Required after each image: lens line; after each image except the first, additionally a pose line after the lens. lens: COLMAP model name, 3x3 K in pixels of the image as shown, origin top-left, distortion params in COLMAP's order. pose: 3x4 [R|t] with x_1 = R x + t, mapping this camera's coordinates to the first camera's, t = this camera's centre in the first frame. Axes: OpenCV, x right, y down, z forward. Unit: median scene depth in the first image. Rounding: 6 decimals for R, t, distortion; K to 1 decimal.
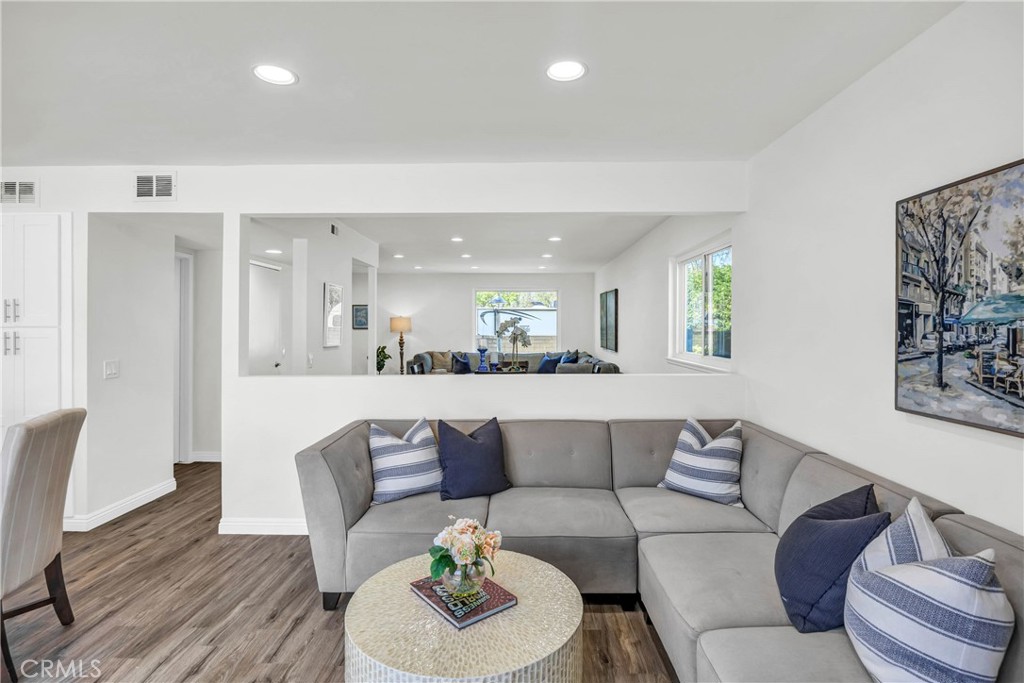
lens RADIAL K [[504.5, 0, 514.0], [0, 504.5, 334.2], [0, 0, 1]] dist [-0.021075, 0.000094]
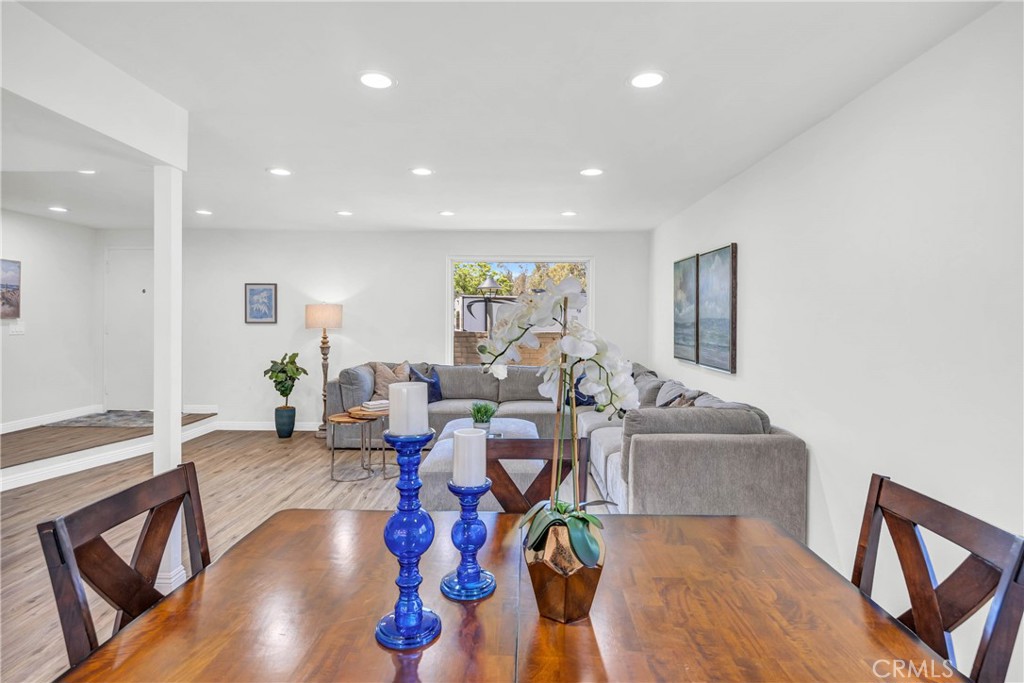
lens RADIAL K [[531.9, 0, 511.7], [0, 531.9, 323.9], [0, 0, 1]] dist [-0.007640, 0.000017]
pose [[0.999958, 0.001388, 0.009037, -0.010737], [-0.001313, 0.999964, -0.008347, -0.005847], [-0.009049, 0.008335, 0.999924, 0.379529]]
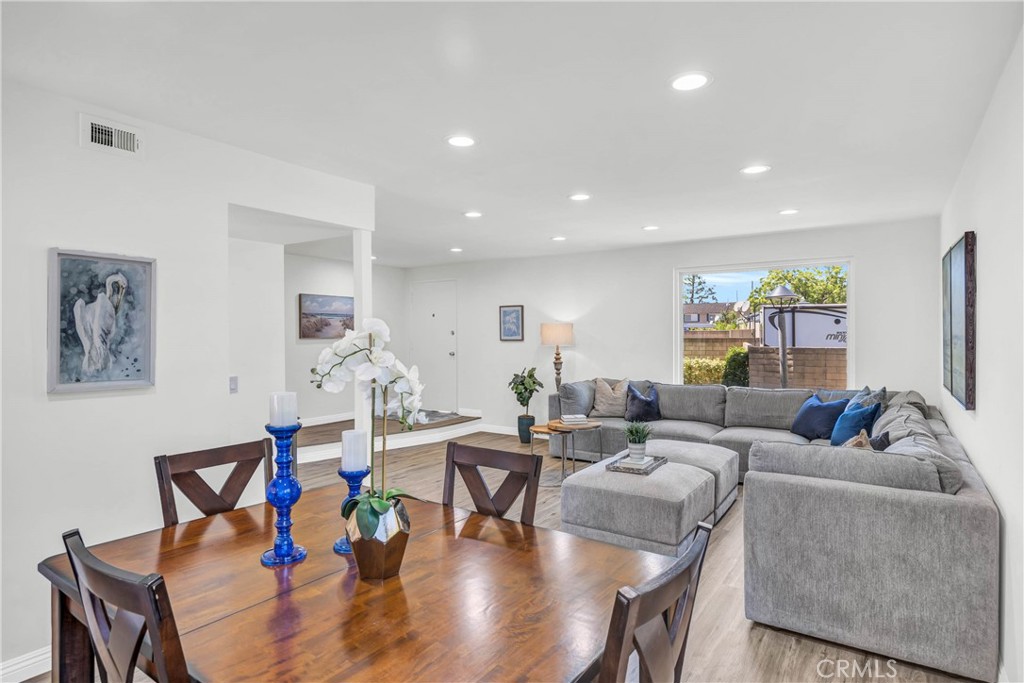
lens RADIAL K [[557.5, 0, 512.3], [0, 557.5, 338.9], [0, 0, 1]] dist [-0.012452, 0.003295]
pose [[0.834000, -0.003272, -0.551754, 0.117370], [0.000356, 0.999985, -0.005392, -0.009946], [0.551764, 0.004301, 0.833989, 0.385010]]
